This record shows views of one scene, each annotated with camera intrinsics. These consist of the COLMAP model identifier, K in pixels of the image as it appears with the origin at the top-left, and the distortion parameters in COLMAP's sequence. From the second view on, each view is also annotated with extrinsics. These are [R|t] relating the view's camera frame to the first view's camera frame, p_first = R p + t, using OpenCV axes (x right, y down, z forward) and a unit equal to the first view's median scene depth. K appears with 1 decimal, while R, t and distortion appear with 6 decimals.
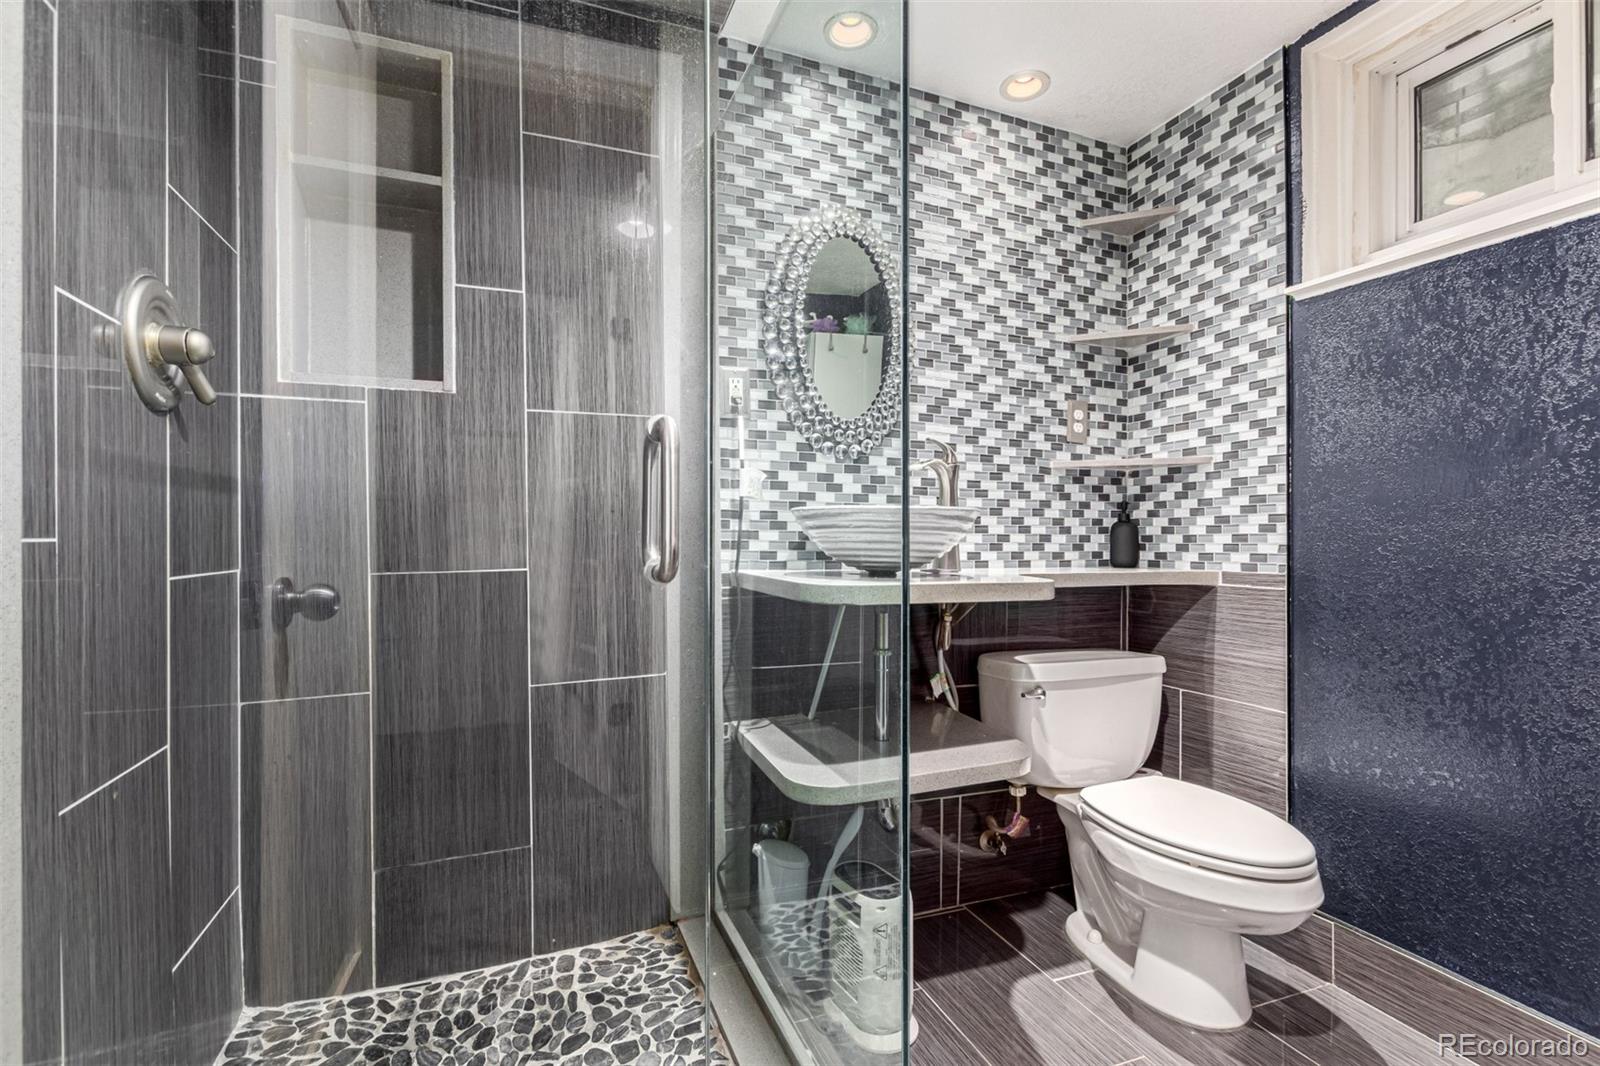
lens RADIAL K [[739.1, 0, 807.8], [0, 739.1, 540.0], [0, 0, 1]] dist [0.004044, -0.000377]
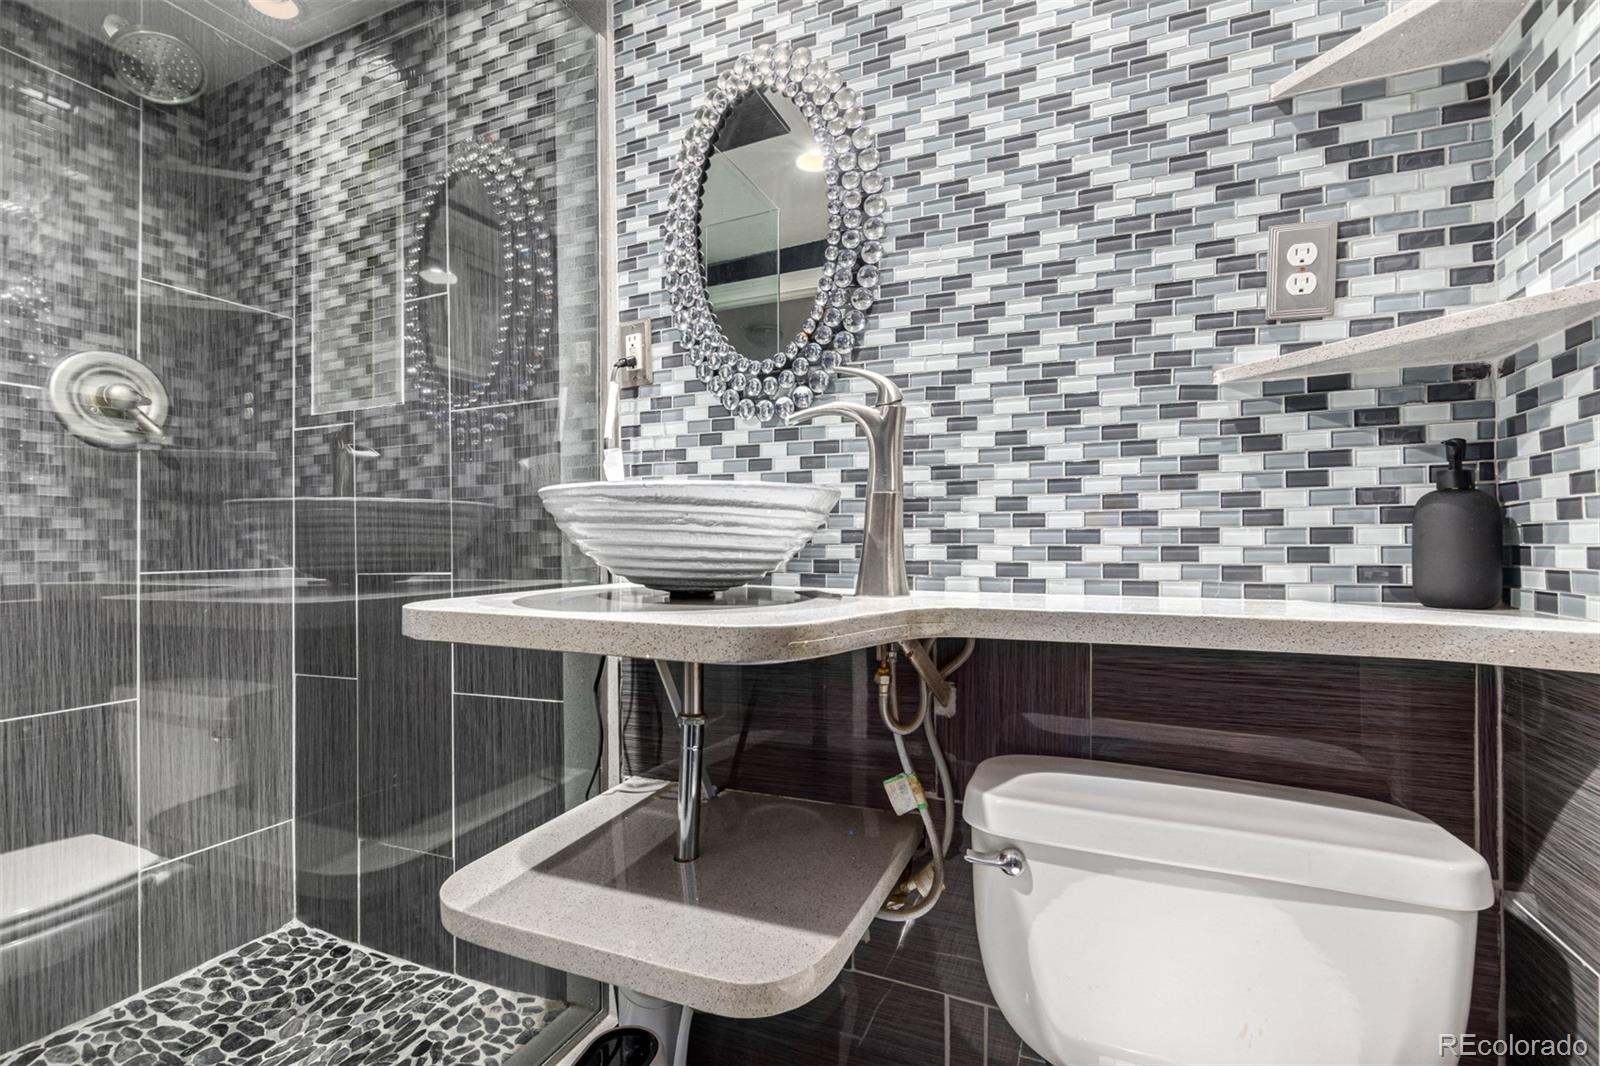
lens RADIAL K [[739.1, 0, 794.4], [0, 739.1, 537.3], [0, 0, 1]] dist [0.004044, -0.000377]
pose [[0.693304, -0.010730, -0.720565, 0.503429], [0.003378, 0.999927, -0.011640, 0.003598], [0.720637, 0.005636, 0.693289, 0.508156]]
